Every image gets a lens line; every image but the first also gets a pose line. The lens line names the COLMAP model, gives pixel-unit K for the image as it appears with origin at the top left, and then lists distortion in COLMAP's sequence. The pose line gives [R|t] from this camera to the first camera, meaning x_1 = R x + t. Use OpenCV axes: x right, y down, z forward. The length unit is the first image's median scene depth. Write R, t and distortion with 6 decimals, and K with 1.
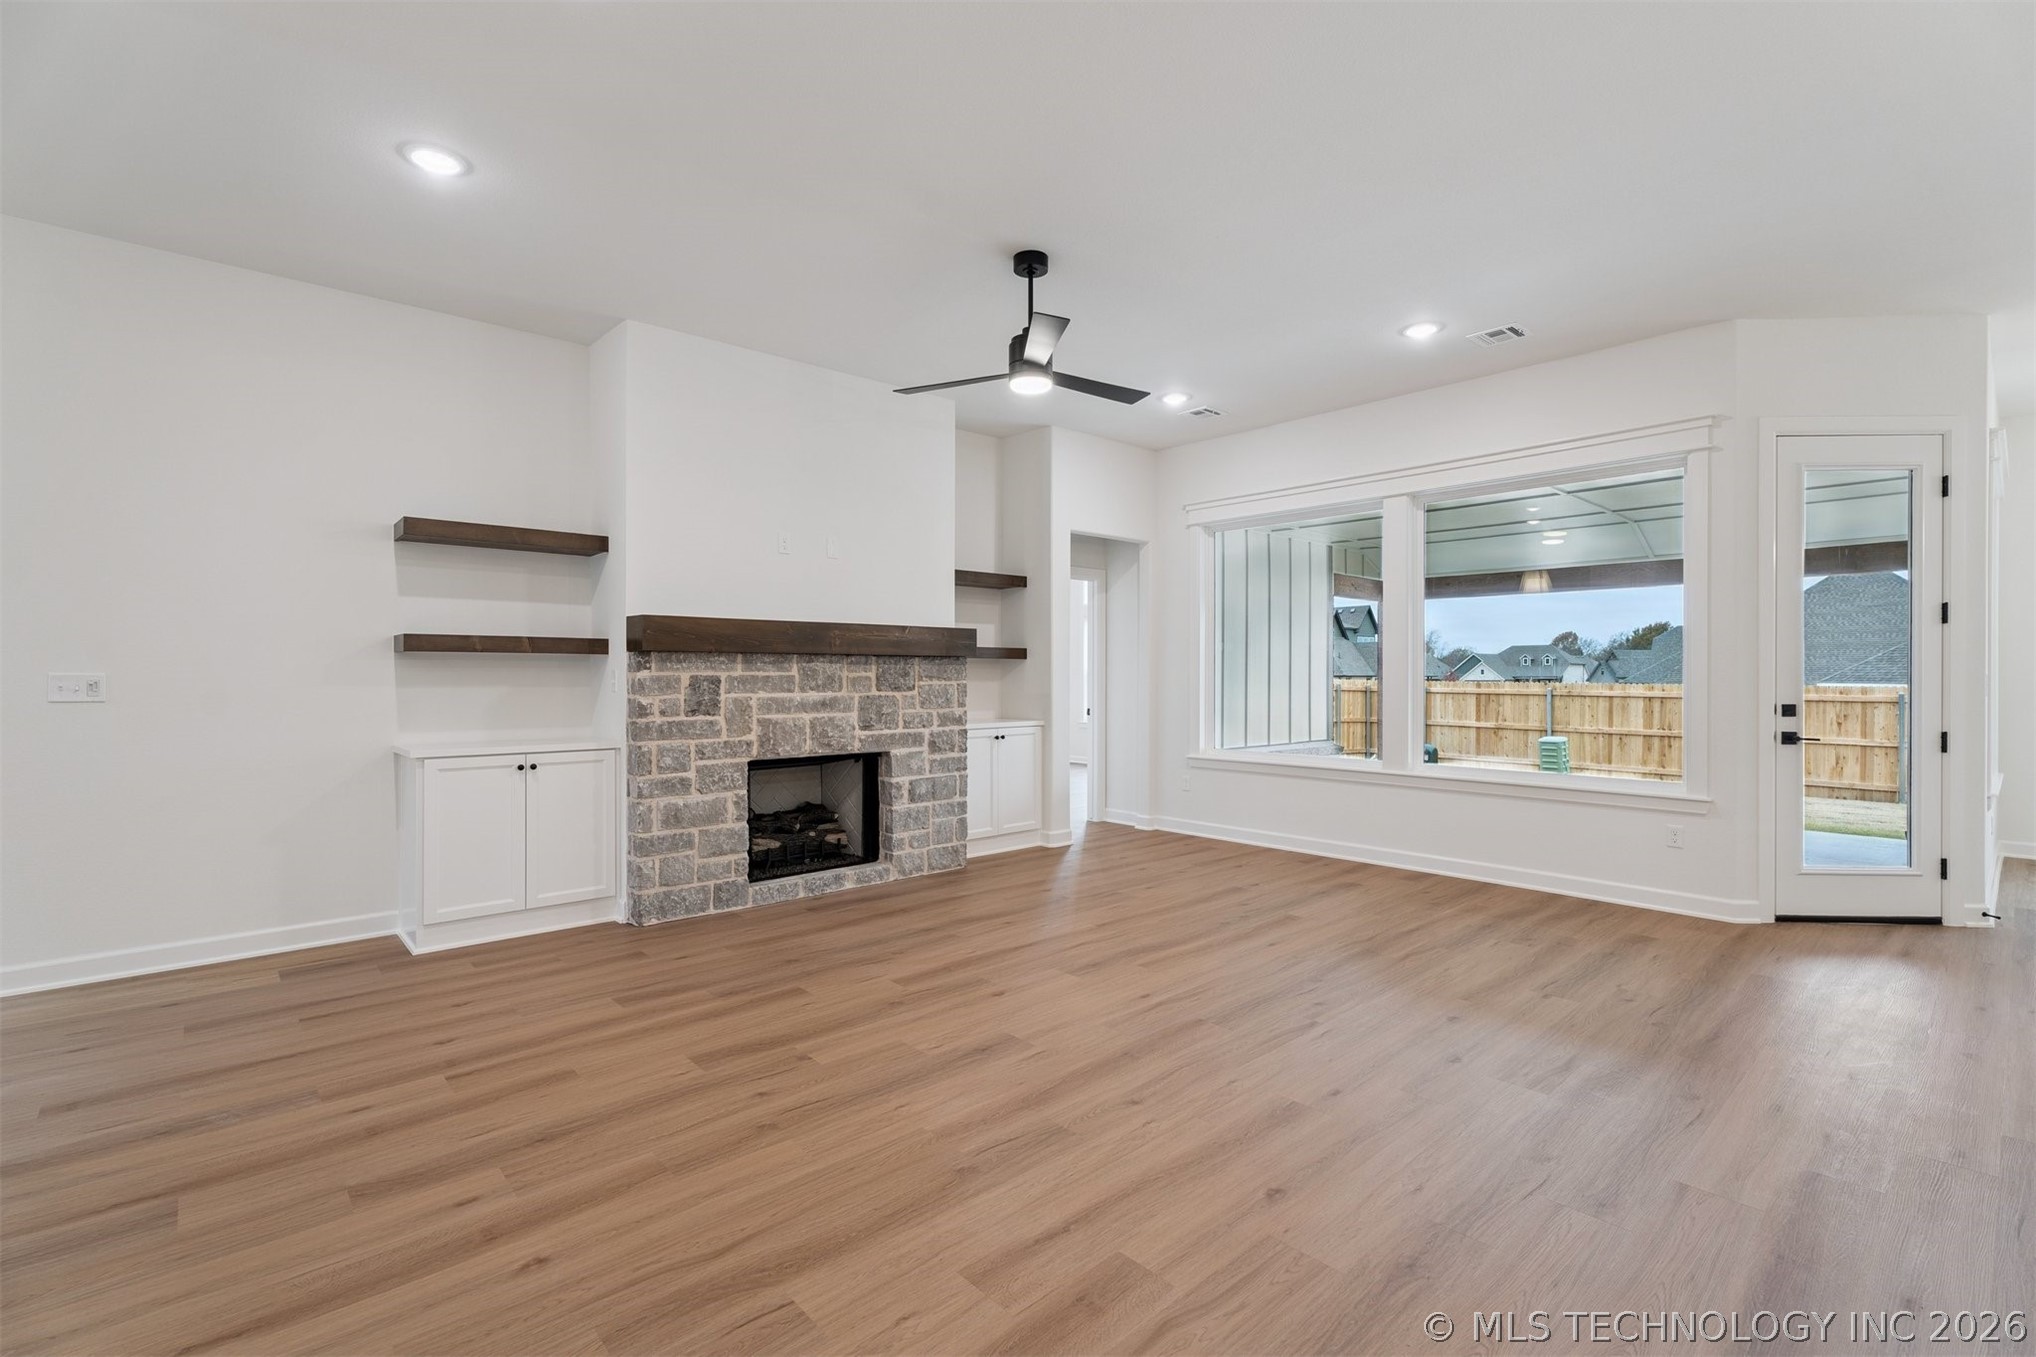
lens RADIAL K [[907.8, 0, 1020.2], [0, 907.8, 685.9], [0, 0, 1]] dist [-0.000602, 0.000468]
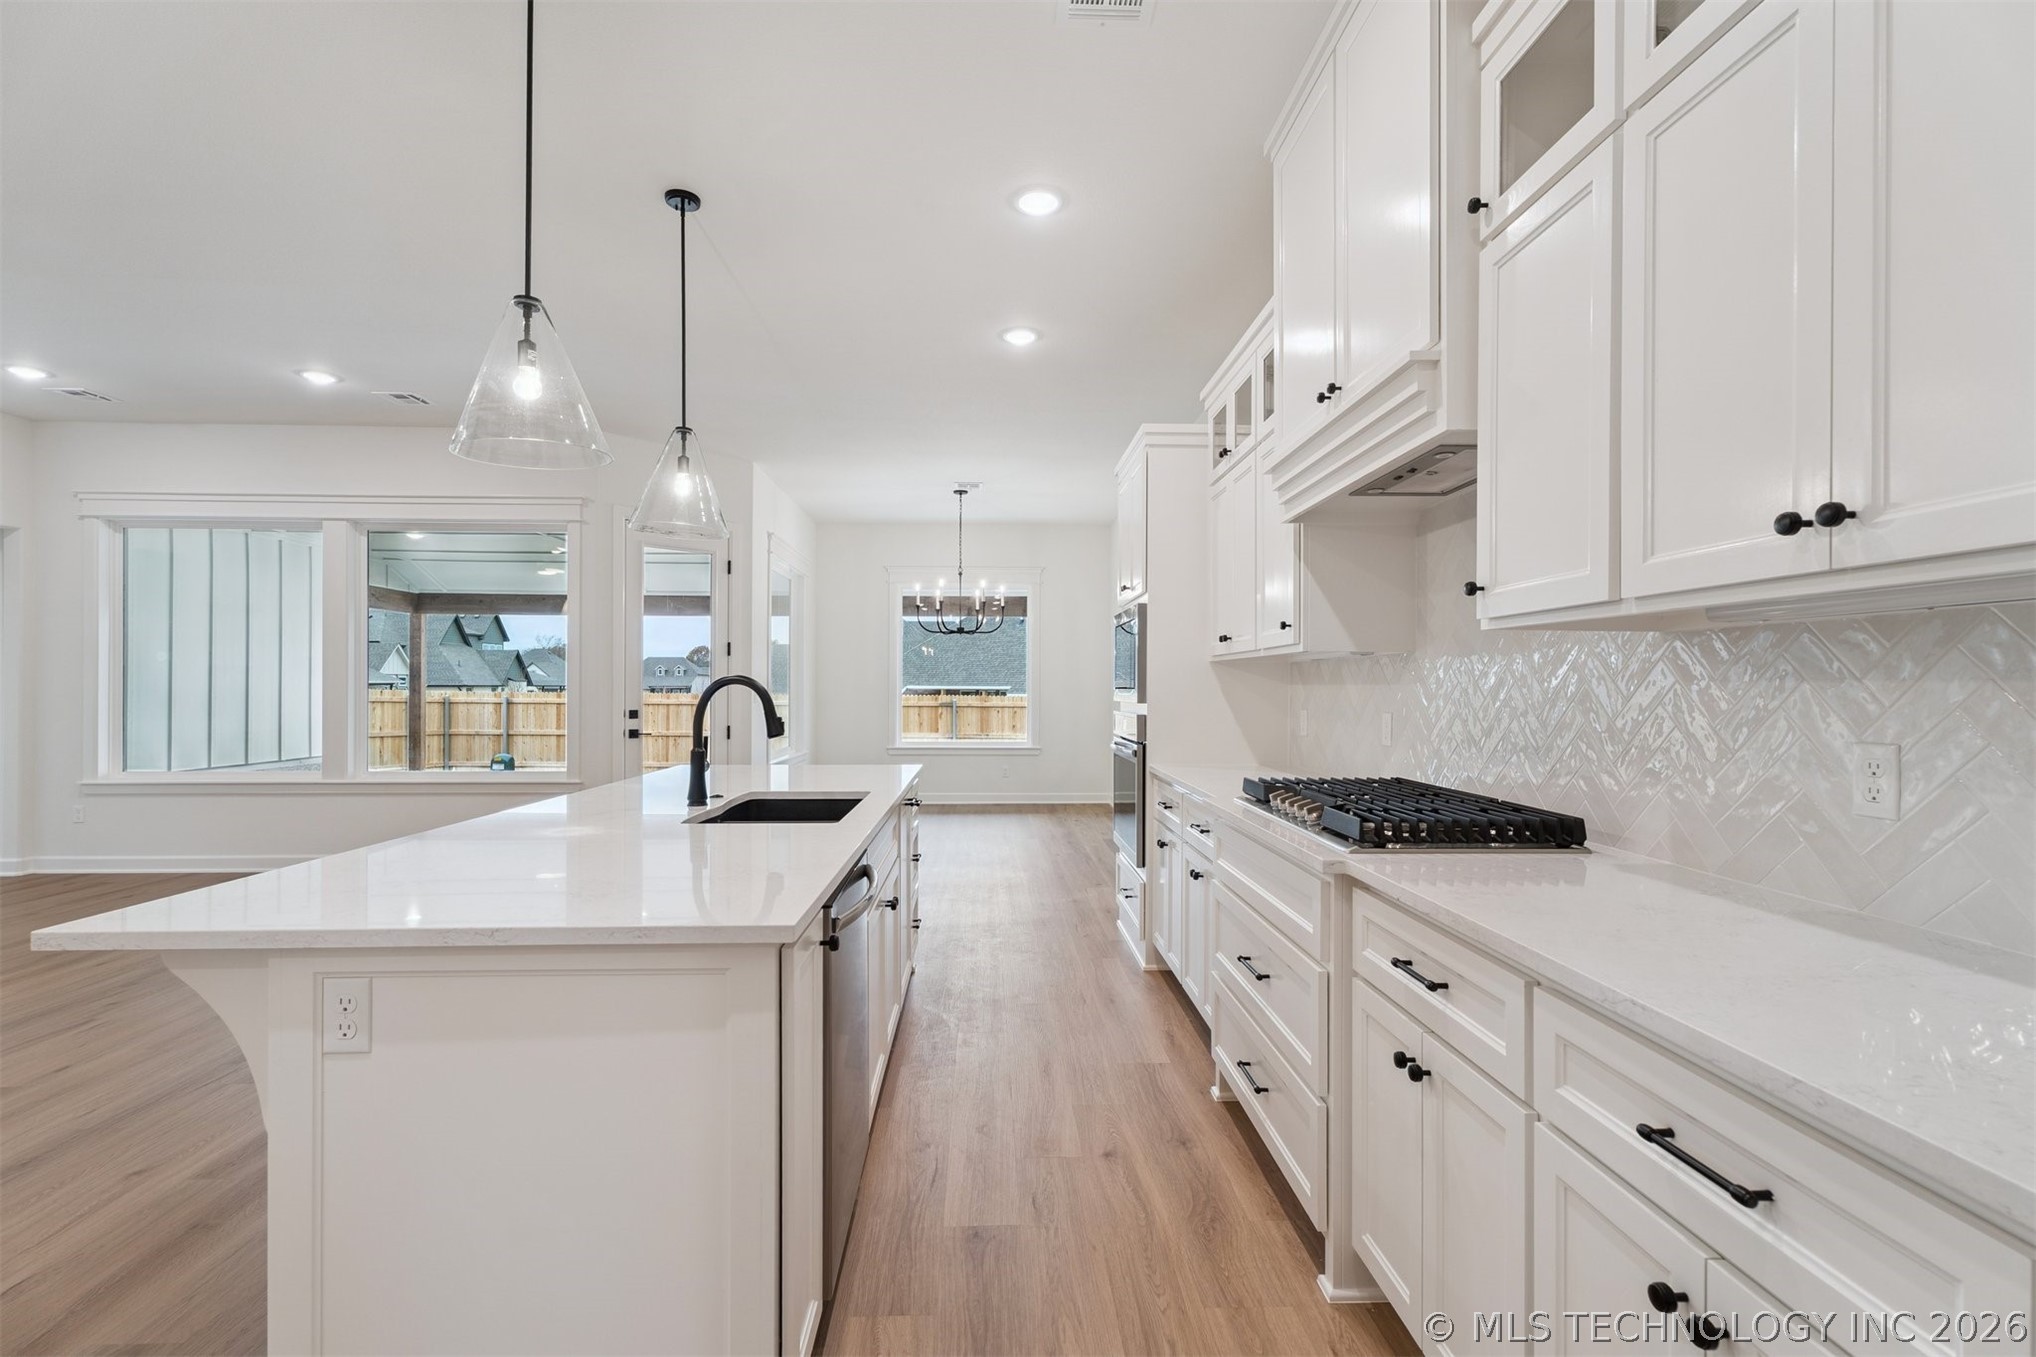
lens RADIAL K [[907.8, 0, 1020.2], [0, 907.8, 685.9], [0, 0, 1]] dist [-0.000602, 0.000468]
pose [[0.642934, 0.000198, 0.765922, 0.137075], [0.007615, 0.999949, -0.006651, -0.002922], [-0.765884, 0.010108, 0.642899, -0.343526]]
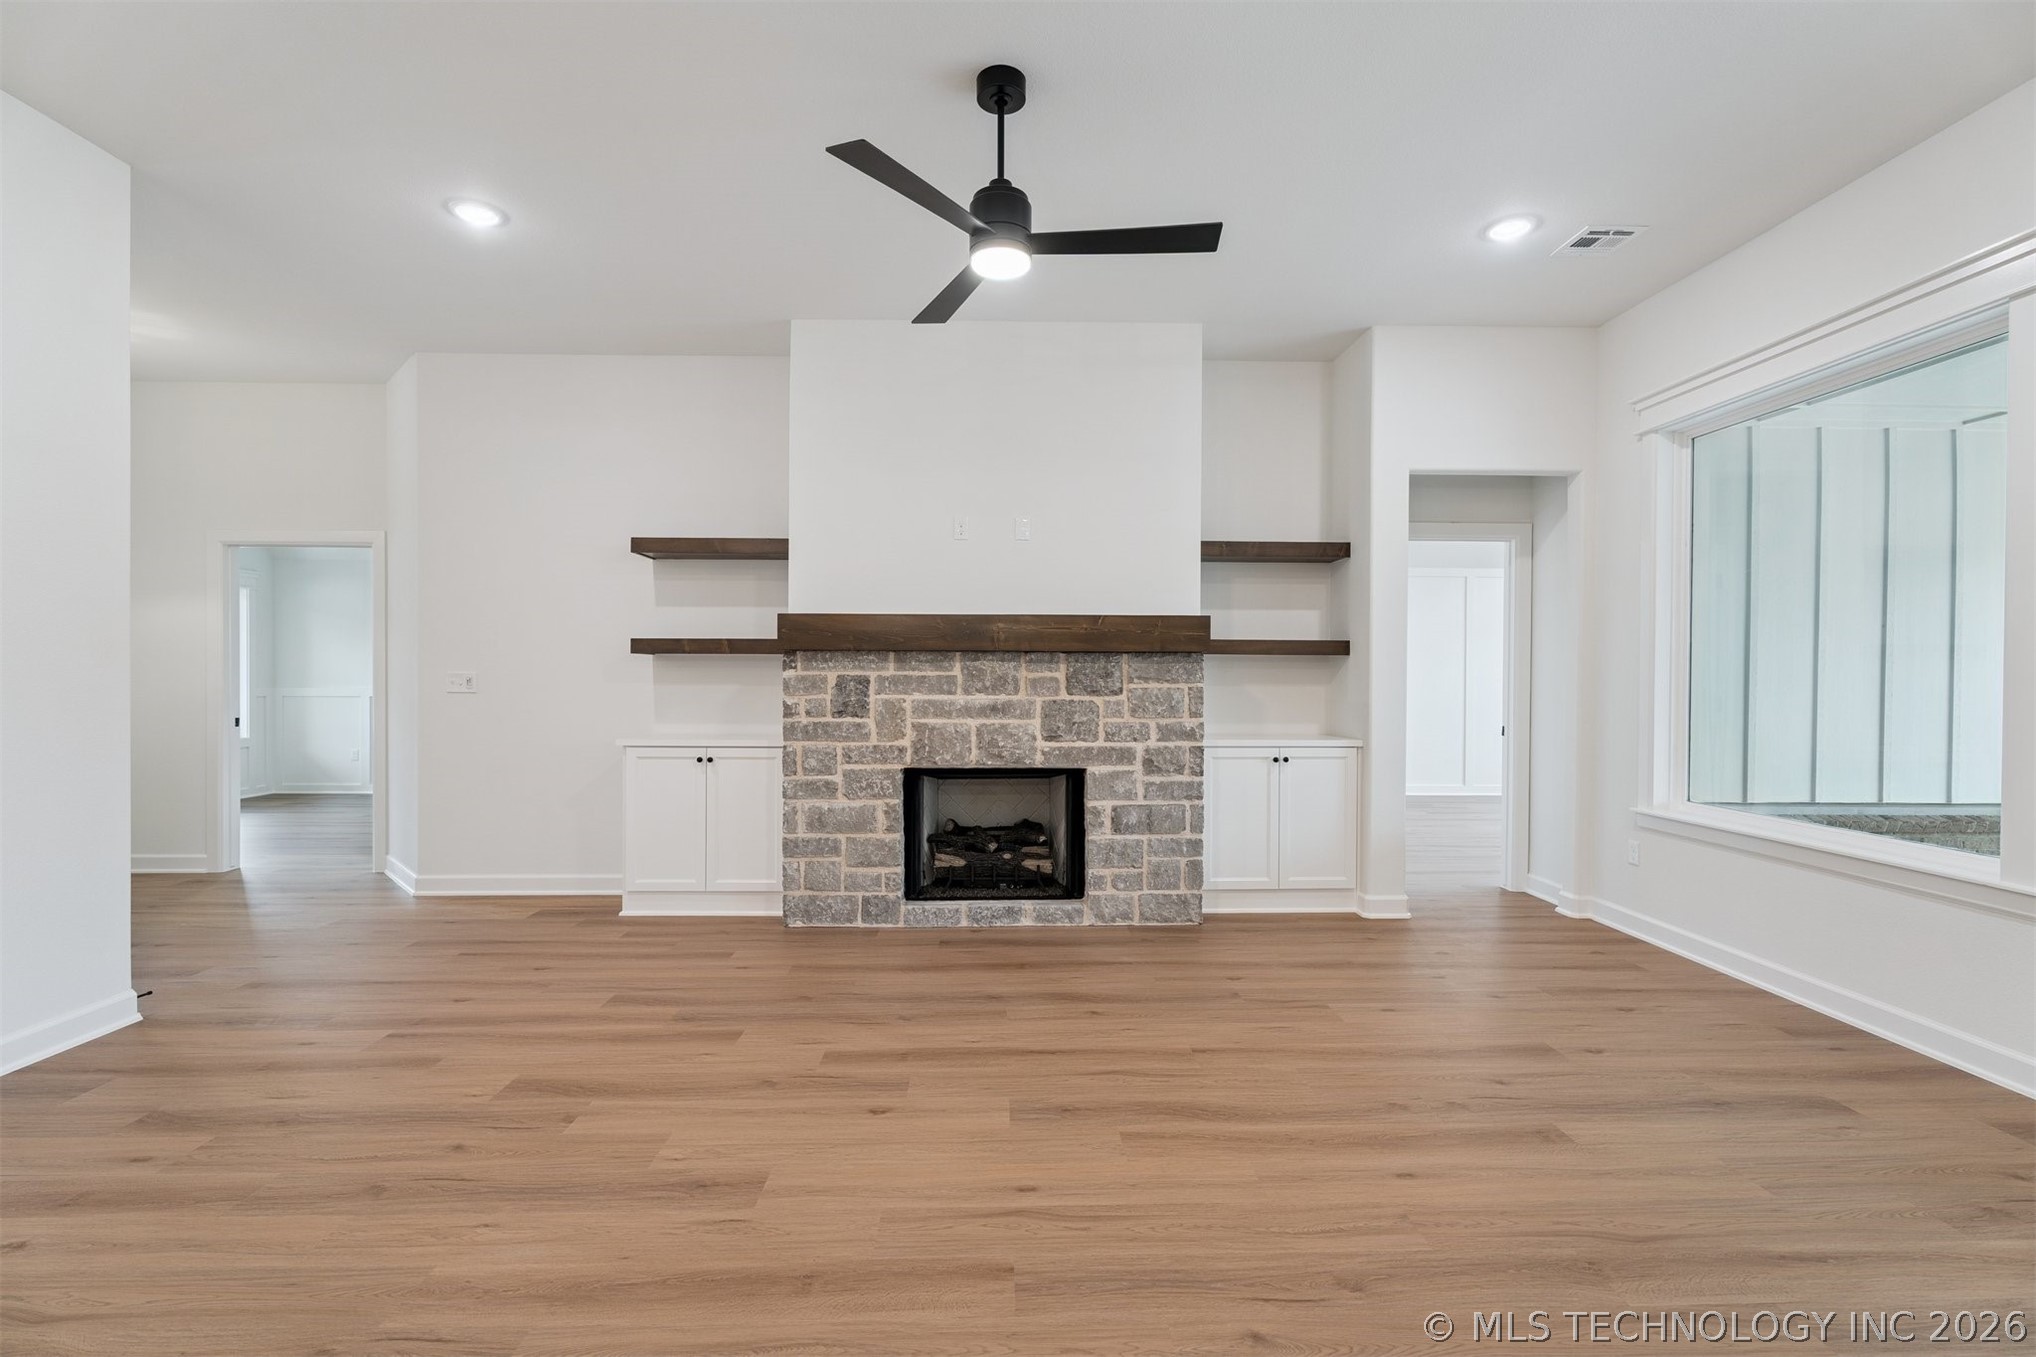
lens RADIAL K [[907.8, 0, 1020.2], [0, 907.8, 685.9], [0, 0, 1]] dist [-0.000602, 0.000468]
pose [[0.760586, 0.011435, -0.649137, 0.373250], [-0.011811, 0.999923, 0.003775, -0.005534], [0.649130, 0.004796, 0.760662, 0.360629]]
